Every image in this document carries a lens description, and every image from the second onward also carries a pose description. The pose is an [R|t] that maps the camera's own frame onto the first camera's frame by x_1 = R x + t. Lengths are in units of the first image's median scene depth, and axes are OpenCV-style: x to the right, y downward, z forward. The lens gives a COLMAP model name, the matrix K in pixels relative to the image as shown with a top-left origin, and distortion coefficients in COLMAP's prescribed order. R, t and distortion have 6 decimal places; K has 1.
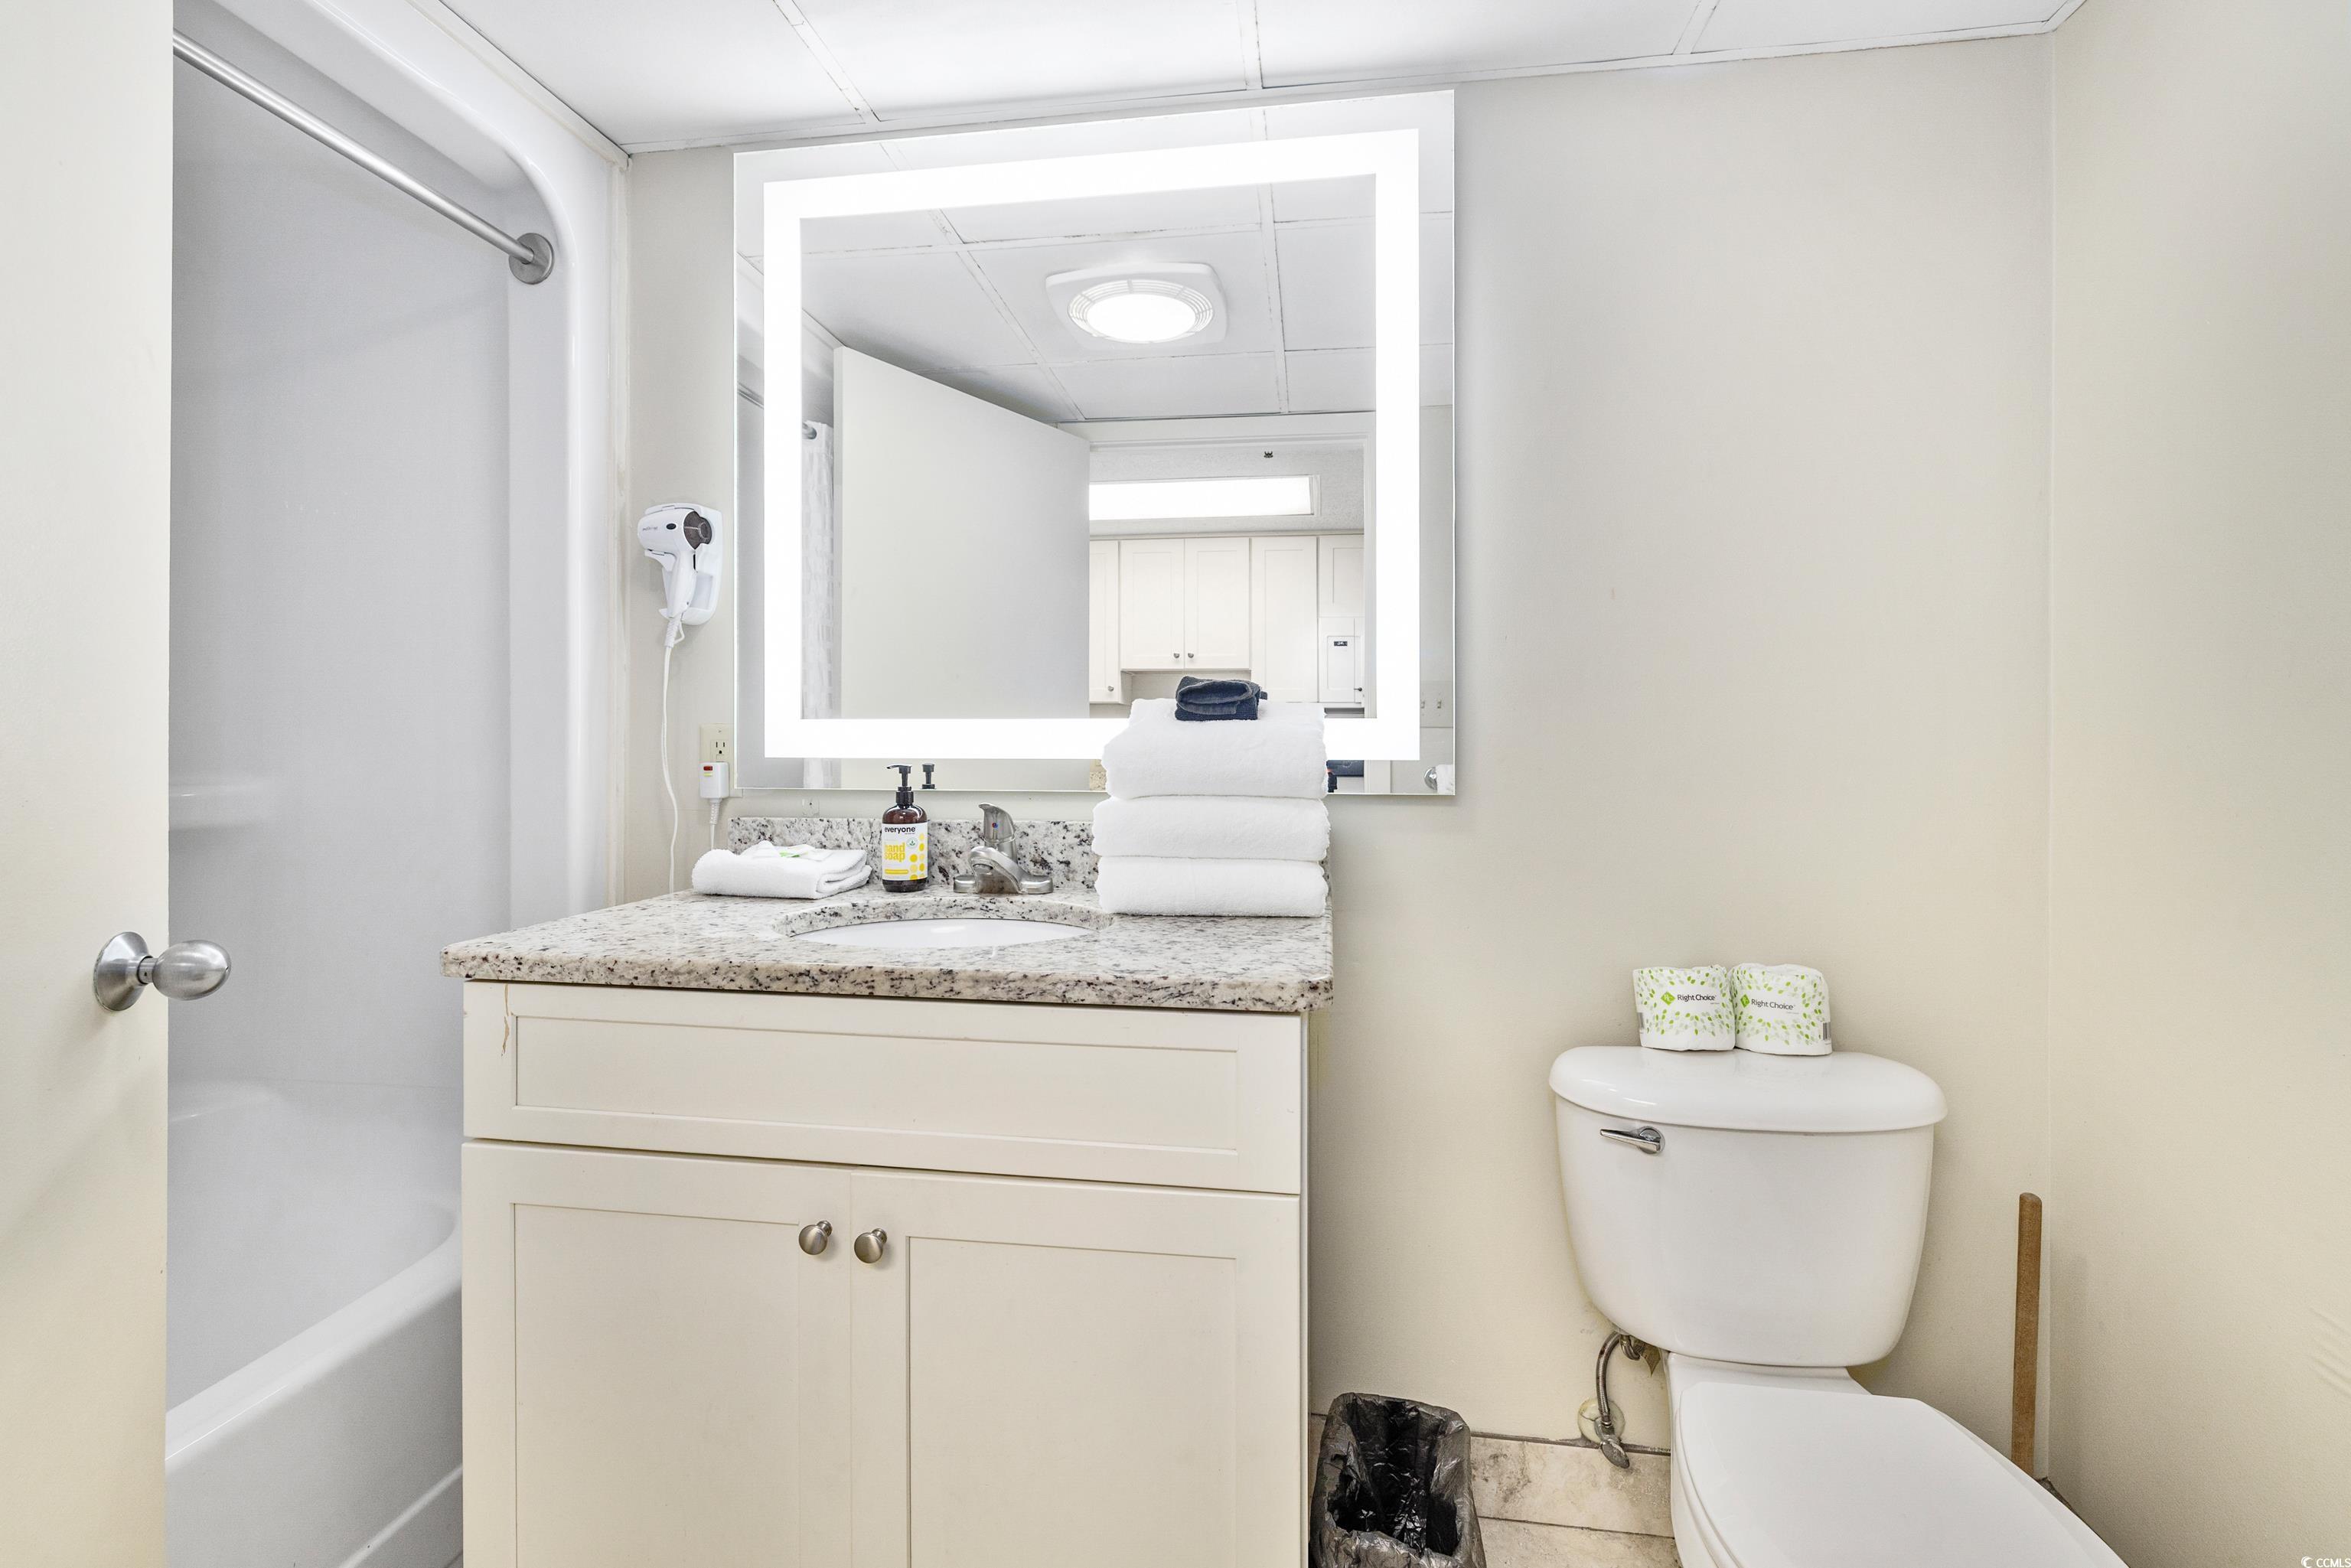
lens RADIAL K [[1006.5, 0, 1175.9], [0, 1006.5, 734.4], [0, 0, 1]] dist [-0.001352, 0.000217]
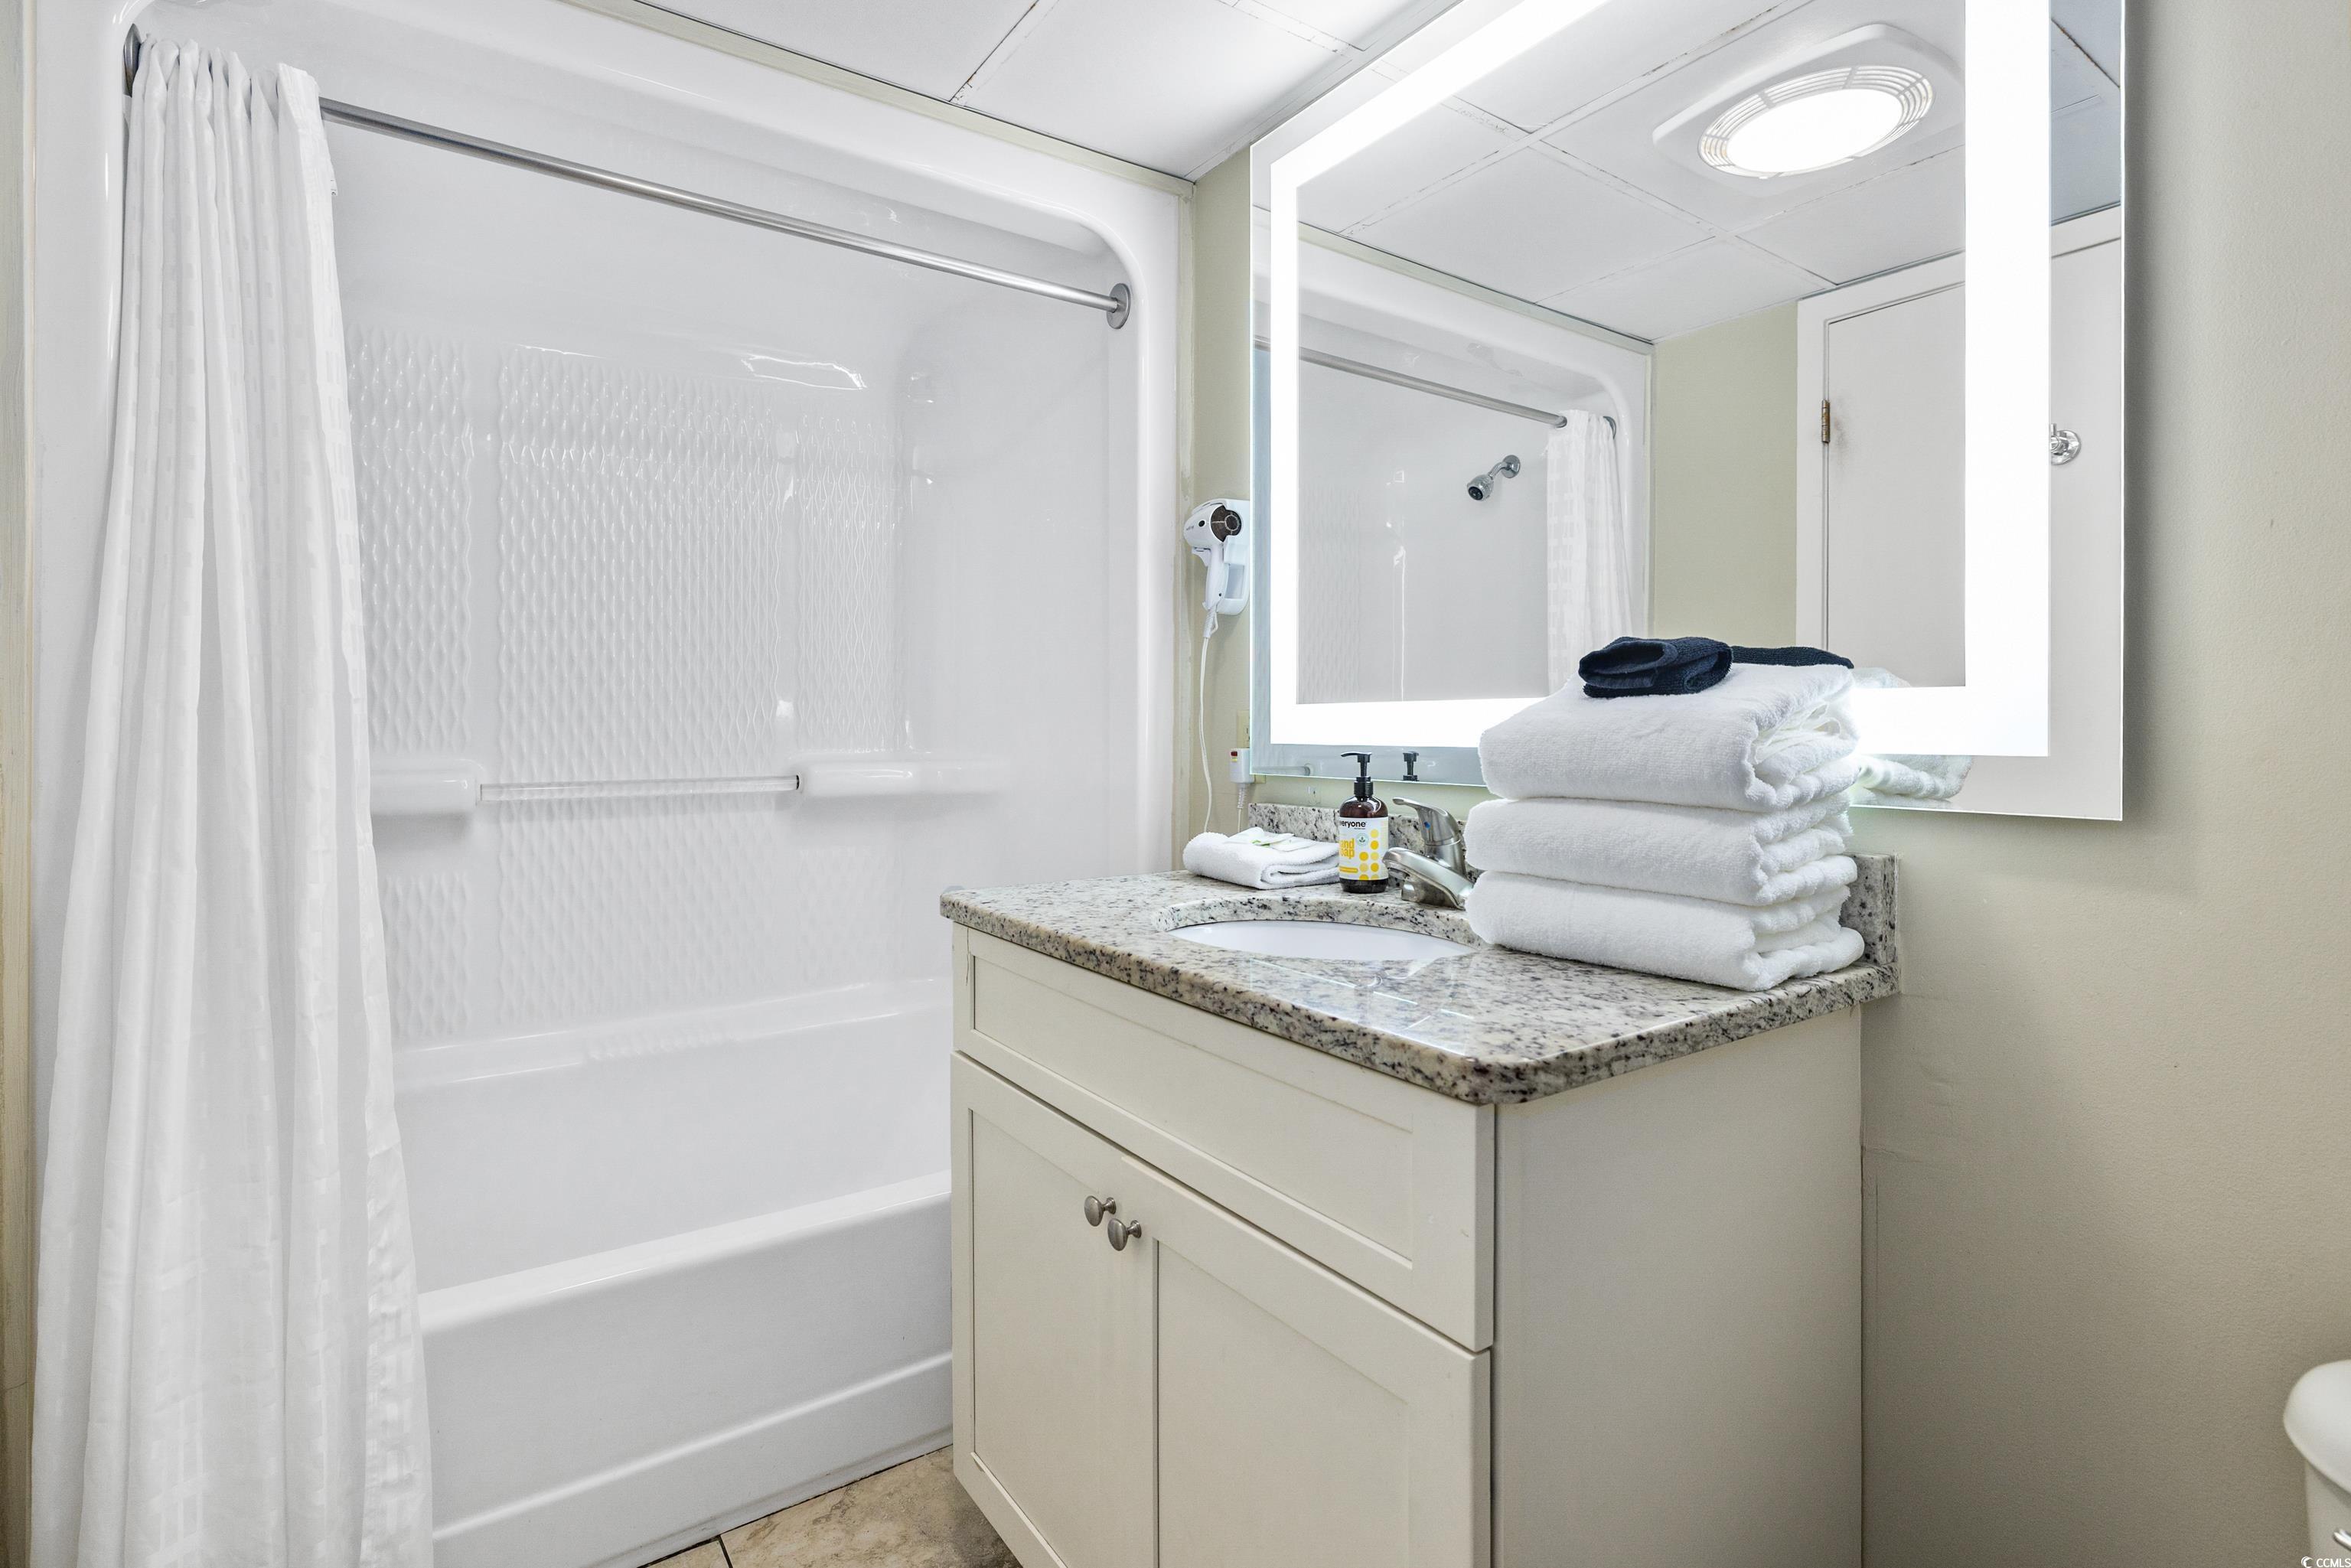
lens RADIAL K [[1125.3, 0, 1172.7], [0, 1125.3, 721.0], [0, 0, 1]] dist [-0.001861, 0.000037]
pose [[0.679009, -0.006737, -0.734099, 0.369053], [0.007508, 0.999969, -0.002232, 0.002571], [0.734091, -0.003996, 0.679039, 0.191148]]
